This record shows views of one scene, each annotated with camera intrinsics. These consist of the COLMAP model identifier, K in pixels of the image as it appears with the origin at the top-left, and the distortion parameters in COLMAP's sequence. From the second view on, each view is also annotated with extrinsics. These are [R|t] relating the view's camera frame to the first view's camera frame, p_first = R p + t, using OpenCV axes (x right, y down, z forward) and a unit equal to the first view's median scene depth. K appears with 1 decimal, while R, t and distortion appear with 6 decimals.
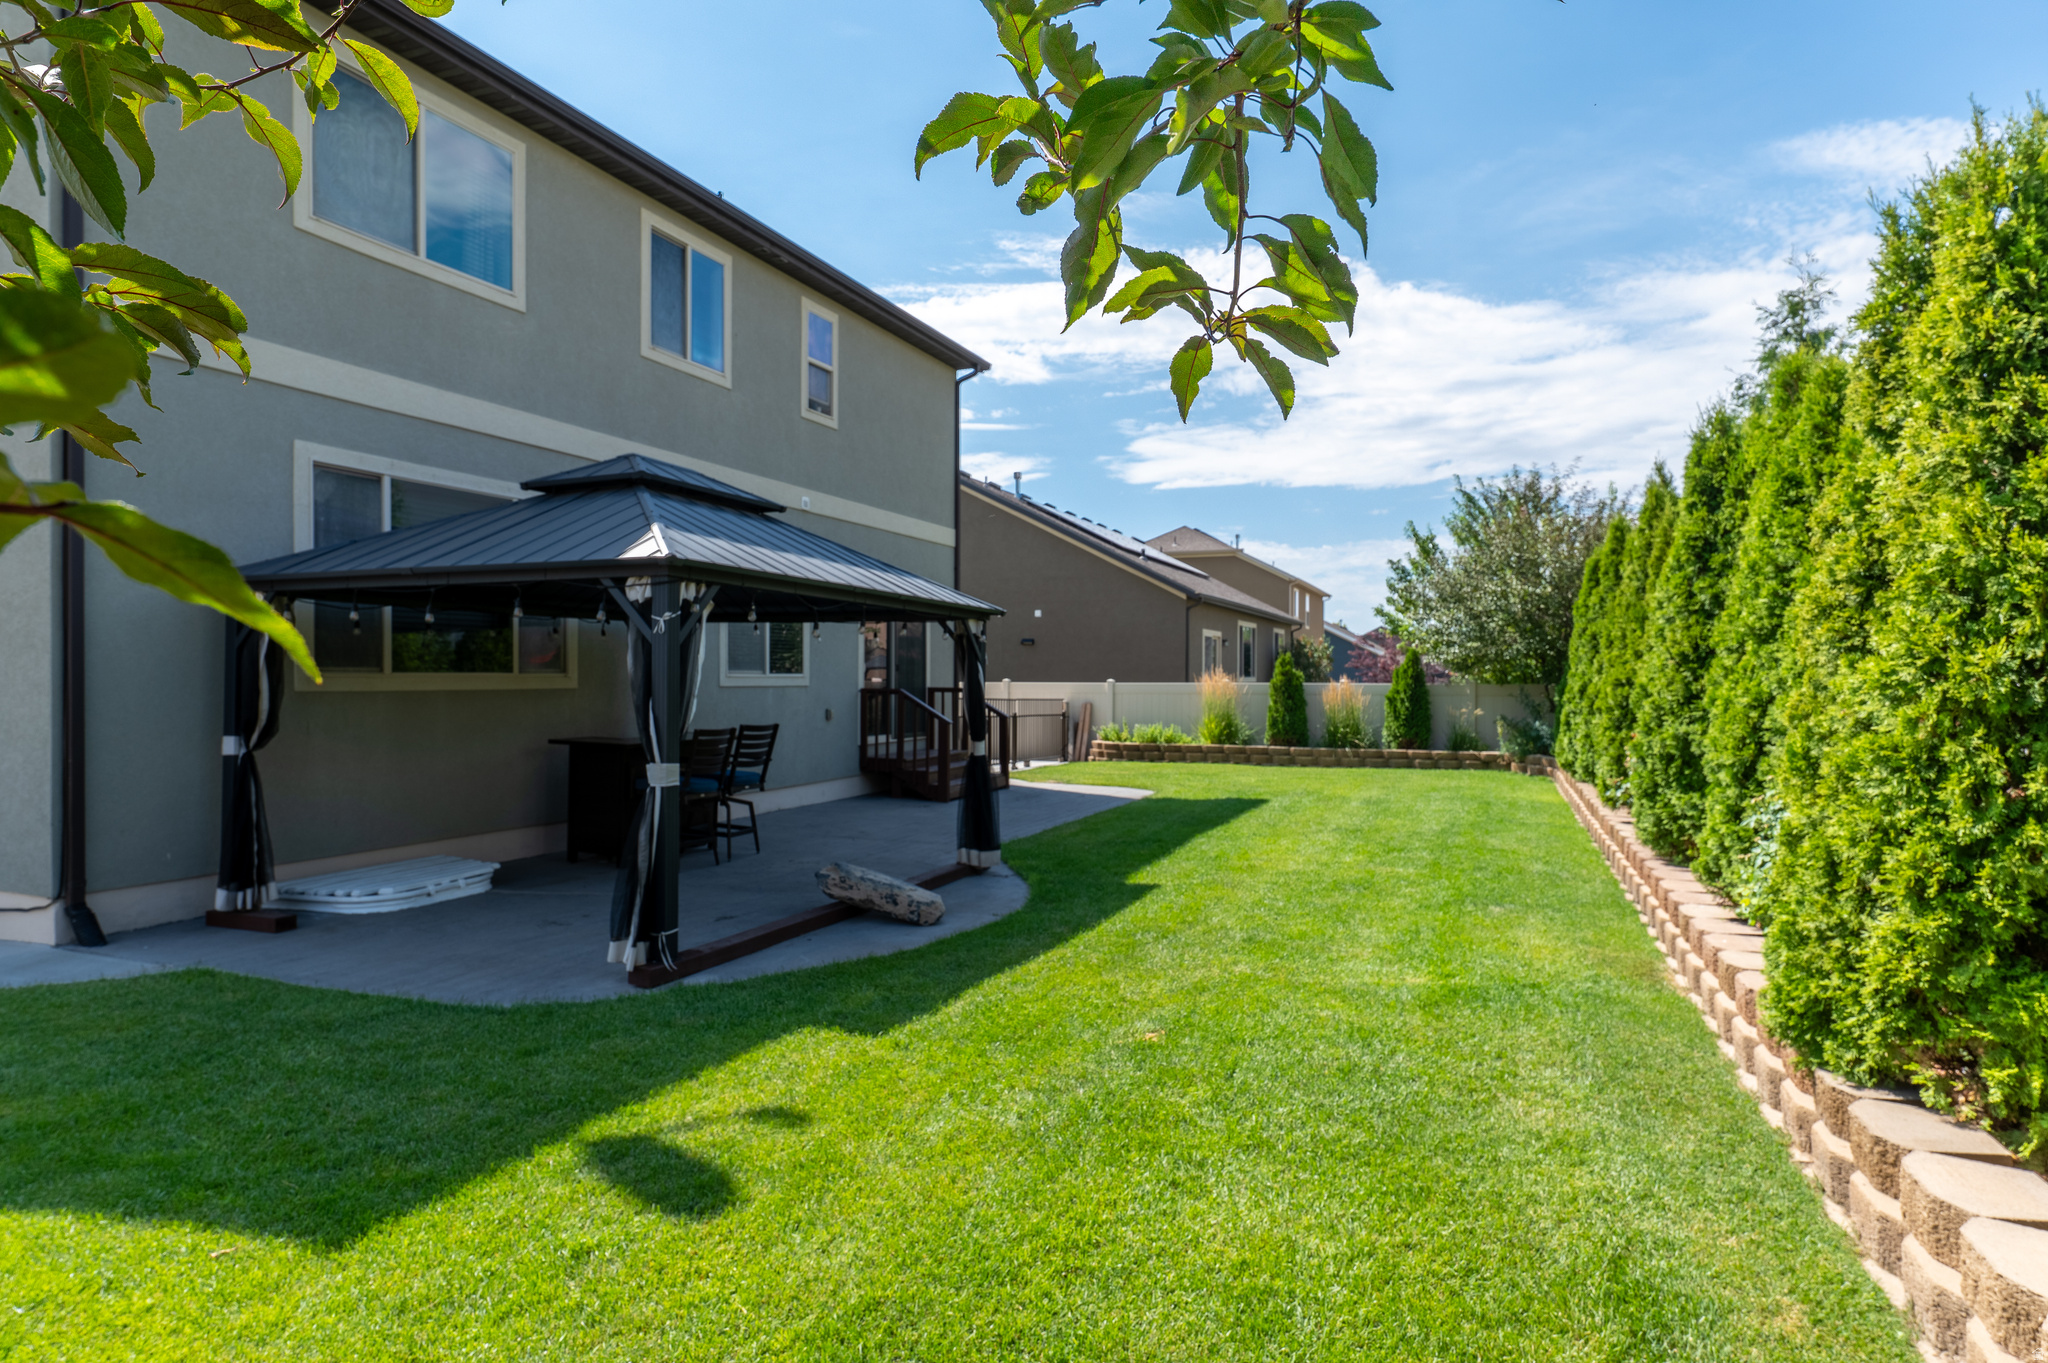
lens RADIAL K [[1169.9, 0, 1017.4], [0, 1169.9, 692.5], [0, 0, 1]] dist [0.000086, -0.000187]
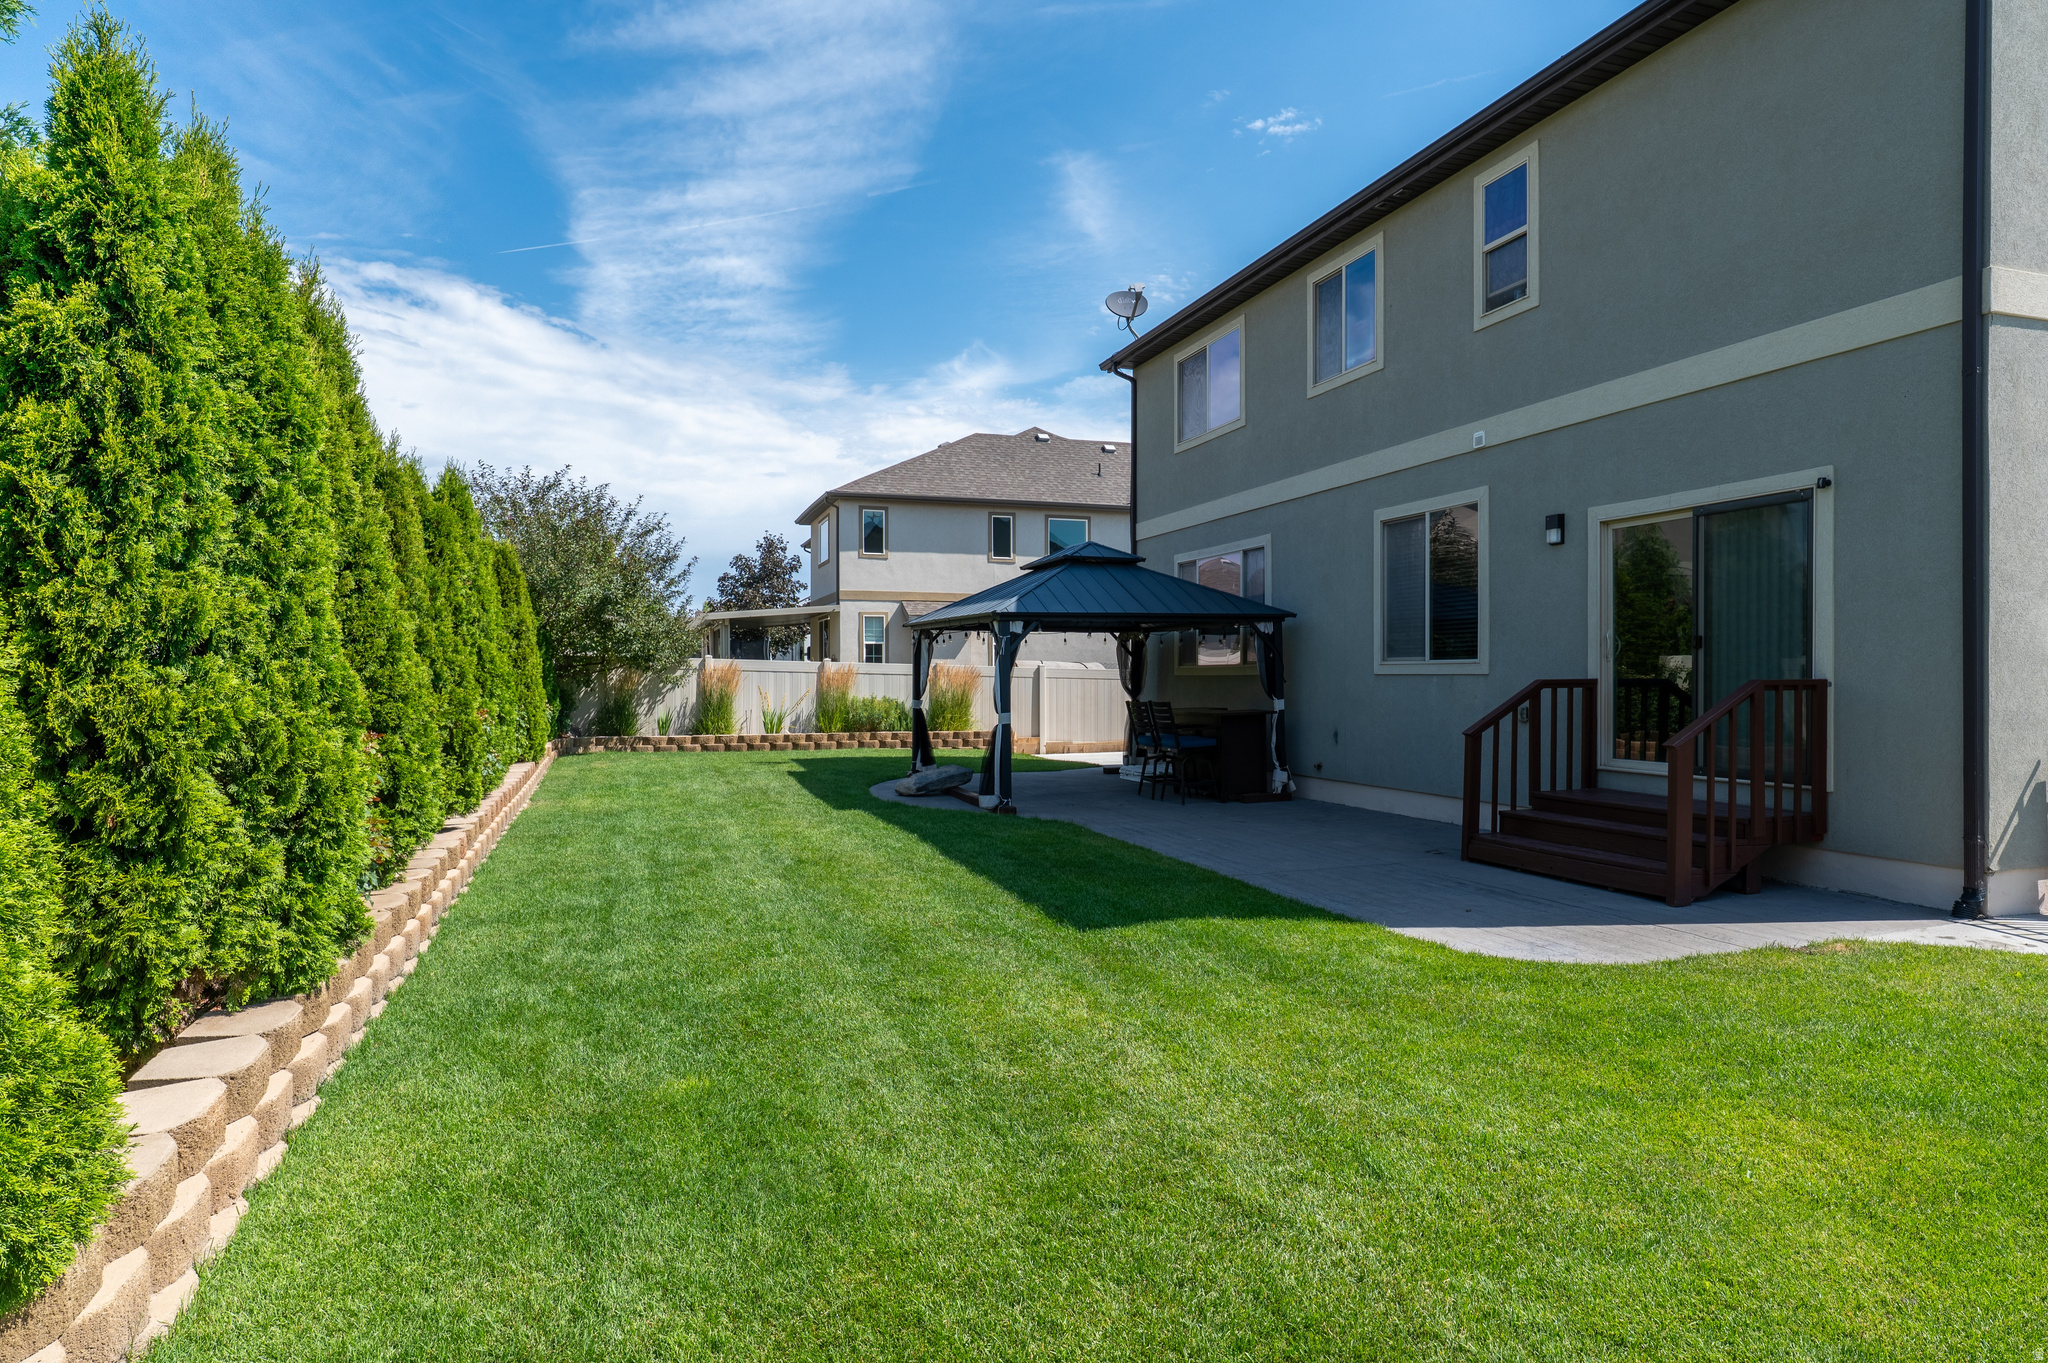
lens RADIAL K [[1169.9, 0, 1018.7], [0, 1169.9, 666.3], [0, 0, 1]] dist [0.000086, -0.000187]
pose [[-0.762261, 0.015380, -0.647087, 0.590127], [0.010259, 0.999879, 0.011680, -0.024935], [0.647189, 0.002264, -0.762327, 1.474254]]
